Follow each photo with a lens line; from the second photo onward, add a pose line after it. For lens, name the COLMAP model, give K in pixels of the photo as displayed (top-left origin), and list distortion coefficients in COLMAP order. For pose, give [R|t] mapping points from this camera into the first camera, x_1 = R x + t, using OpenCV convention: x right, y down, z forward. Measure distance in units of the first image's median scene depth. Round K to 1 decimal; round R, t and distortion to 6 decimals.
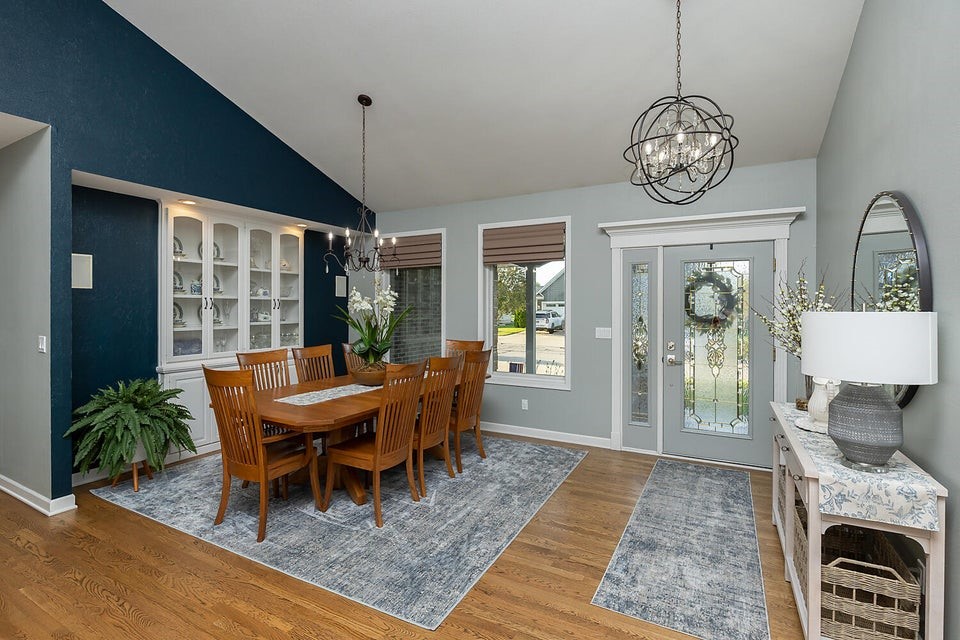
lens RADIAL K [[442.9, 0, 481.9], [0, 442.9, 302.0], [0, 0, 1]] dist [0.000527, 0.000007]
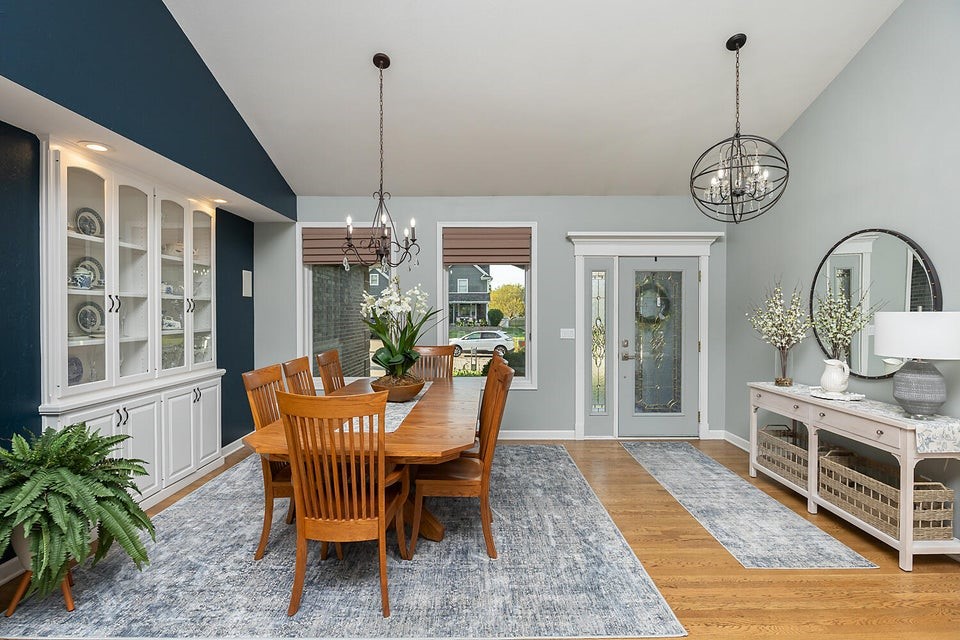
lens RADIAL K [[440.1, 0, 479.1], [0, 440.1, 309.2], [0, 0, 1]] dist [-0.001696, -0.000435]
pose [[0.884952, 0.001098, 0.465681, -0.444922], [-0.004804, 0.999966, 0.006771, 0.004715], [-0.465657, -0.008229, 0.884927, 0.162945]]
